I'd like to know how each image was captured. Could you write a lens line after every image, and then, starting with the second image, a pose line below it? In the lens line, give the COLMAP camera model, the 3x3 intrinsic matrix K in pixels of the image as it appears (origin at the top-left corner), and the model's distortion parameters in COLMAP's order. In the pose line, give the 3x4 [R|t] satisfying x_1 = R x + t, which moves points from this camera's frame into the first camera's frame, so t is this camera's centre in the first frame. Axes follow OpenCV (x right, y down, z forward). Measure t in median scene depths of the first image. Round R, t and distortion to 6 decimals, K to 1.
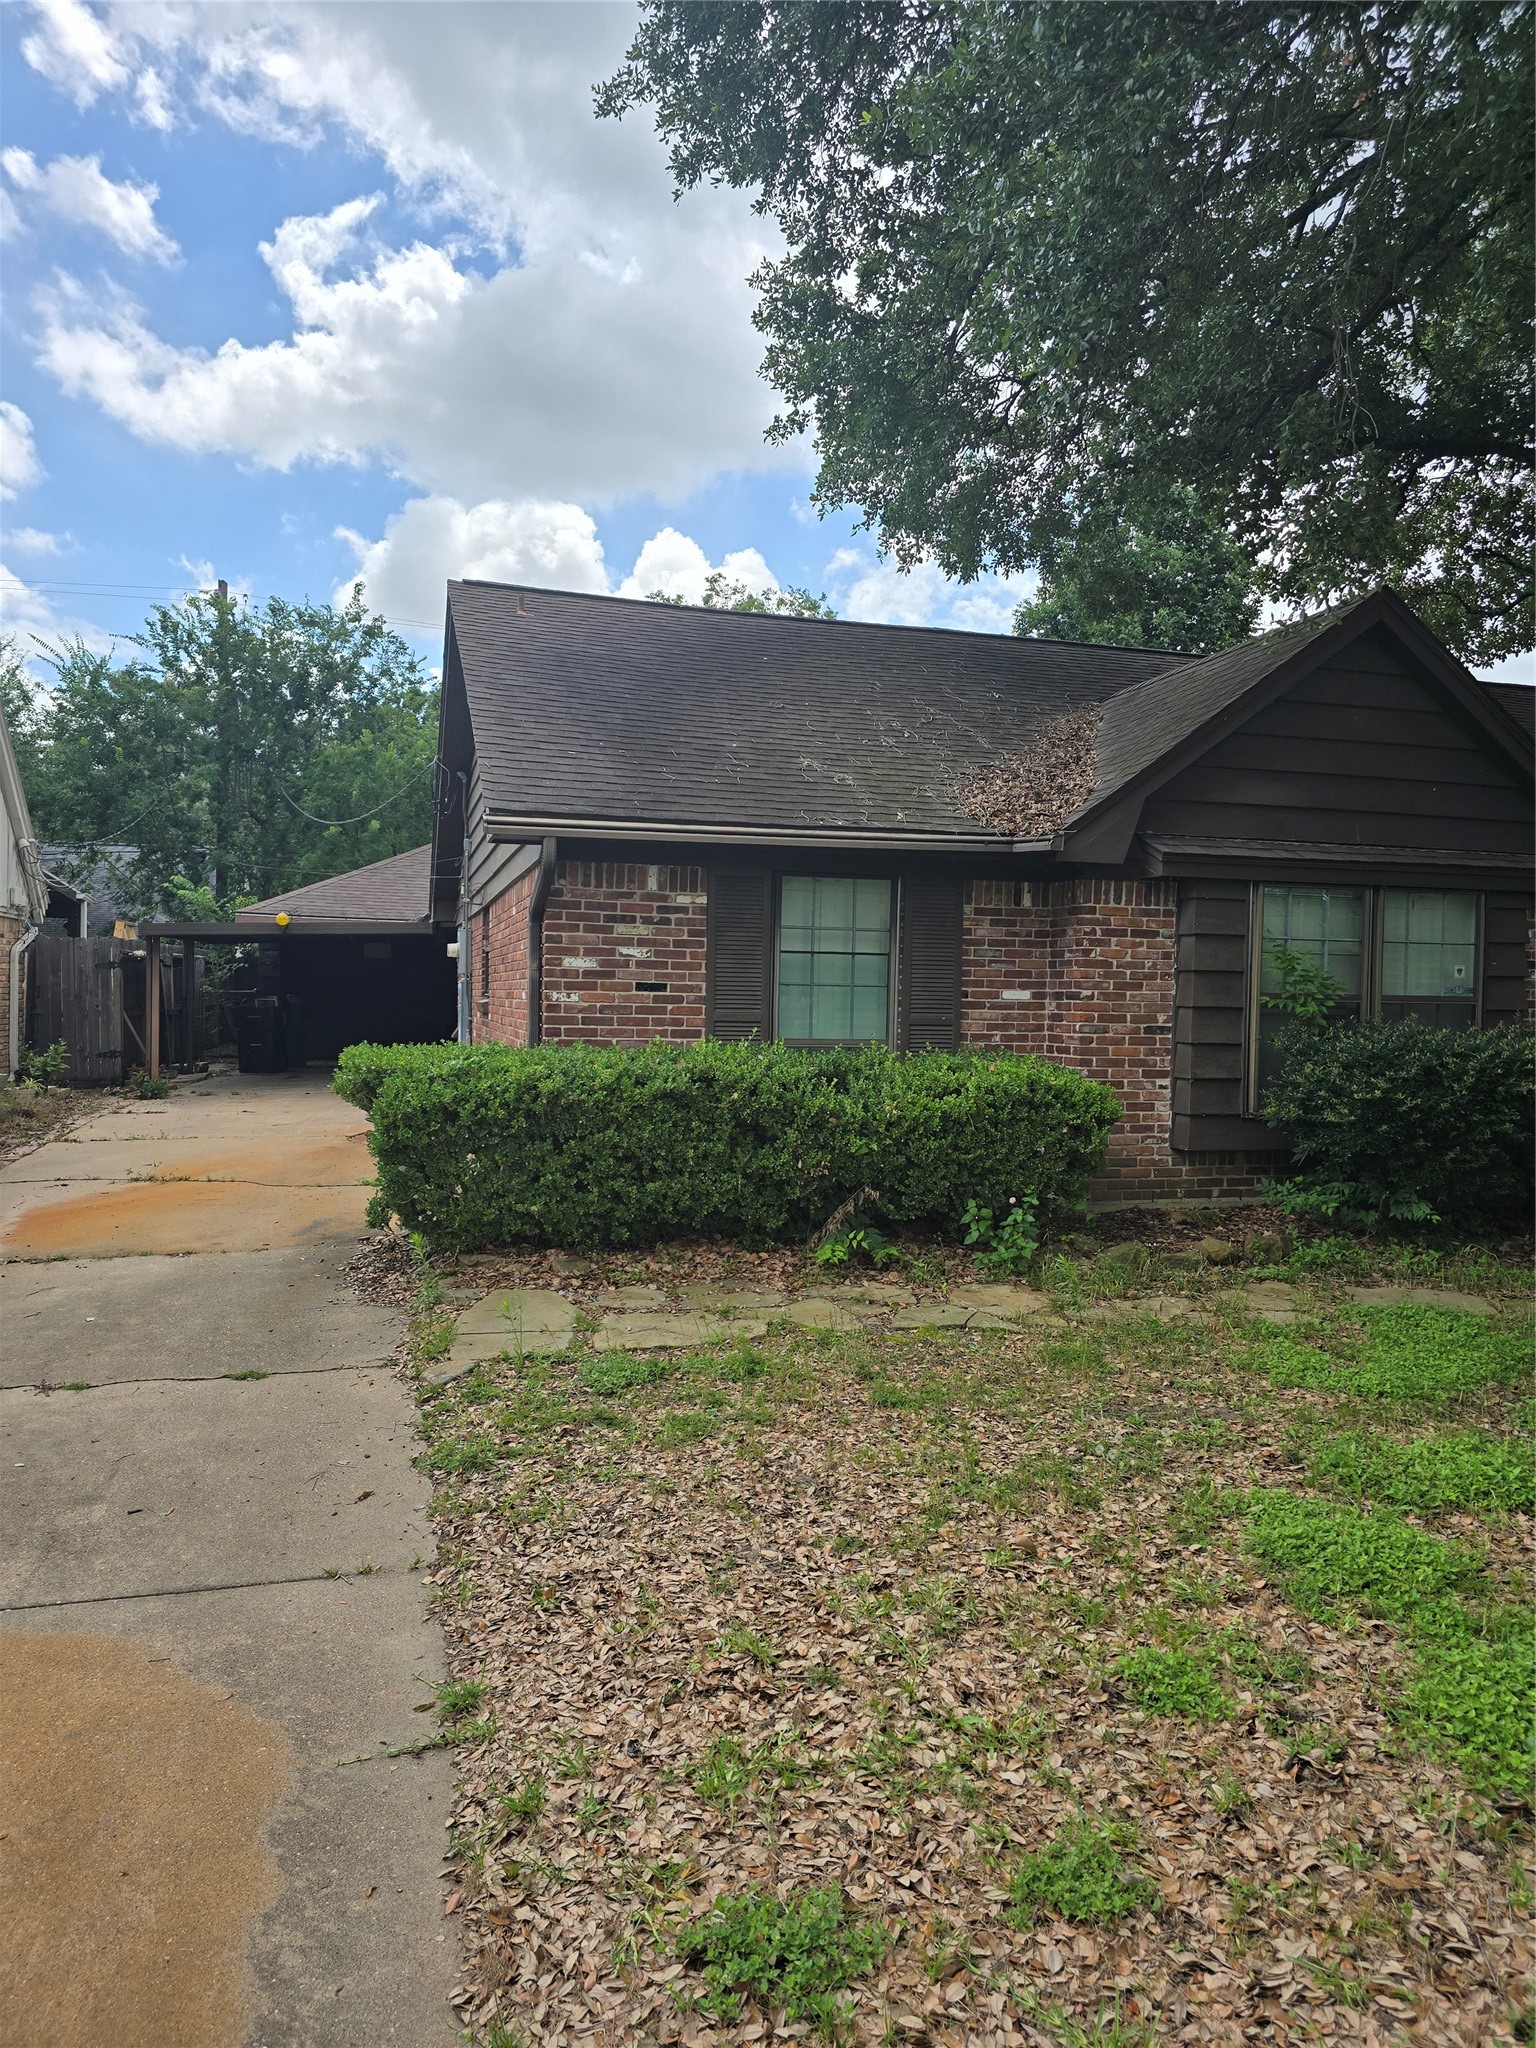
lens RADIAL K [[1373.8, 0, 749.0], [0, 1373.8, 995.2], [0, 0, 1]] dist [0.058658, -0.046404]
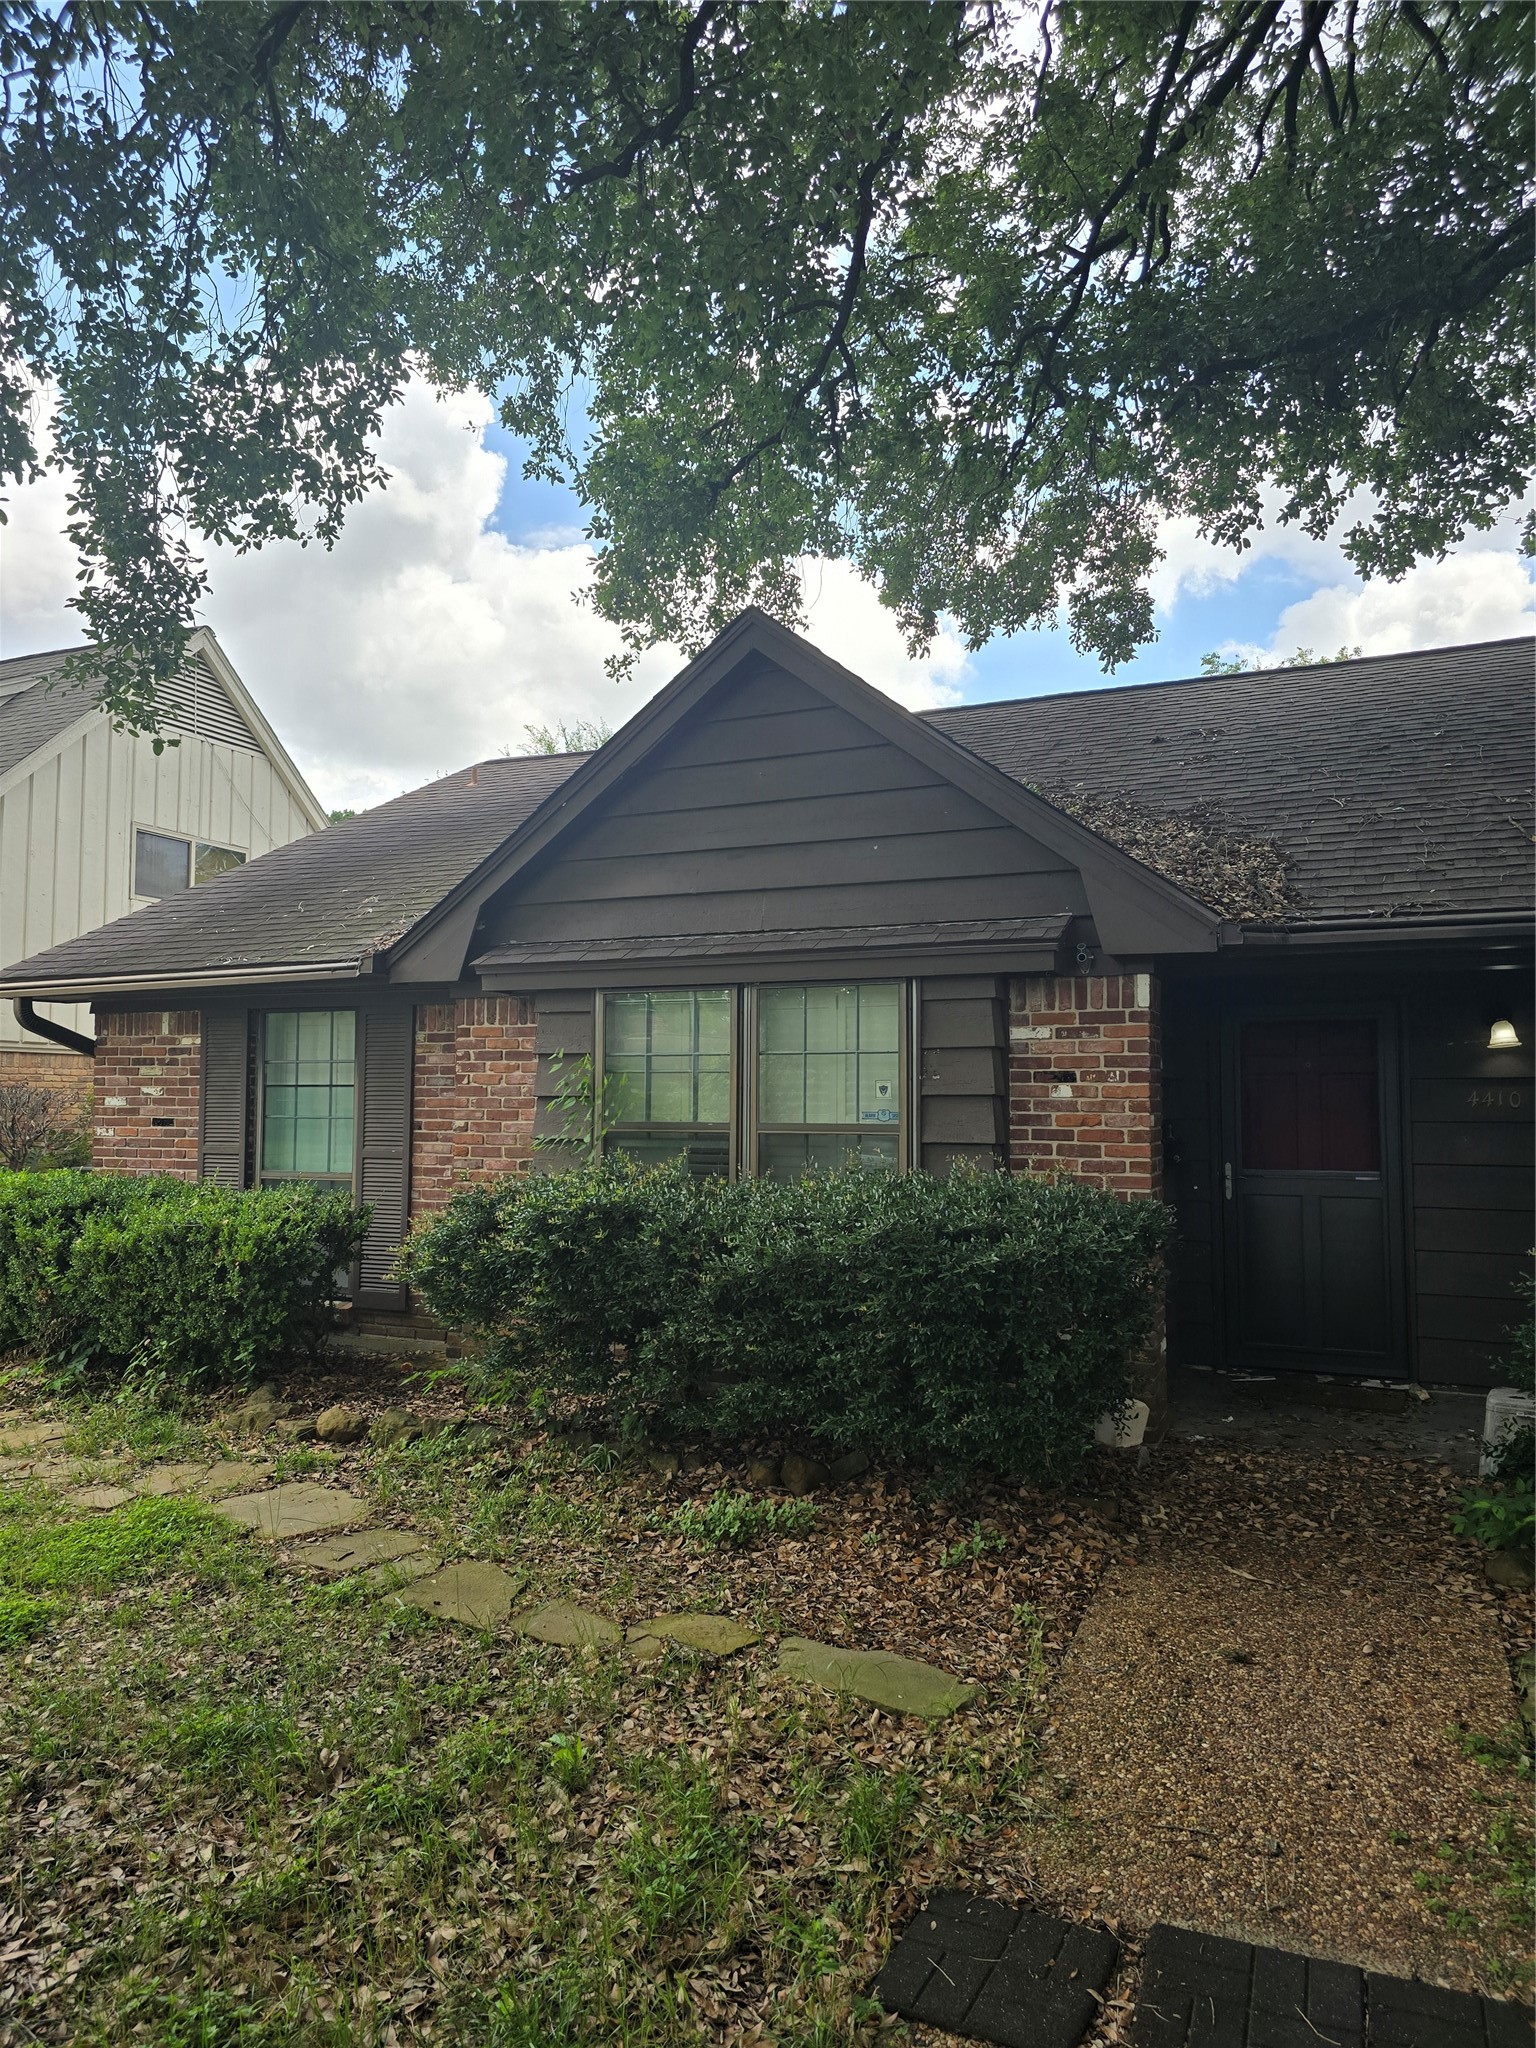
lens RADIAL K [[1373.8, 0, 751.5], [0, 1373.8, 1035.2], [0, 0, 1]] dist [0.058658, -0.046404]
pose [[0.773819, -0.046345, -0.631709, 0.998103], [0.009982, 0.998088, -0.060998, -0.003242], [0.633329, 0.040896, 0.772802, 0.442365]]
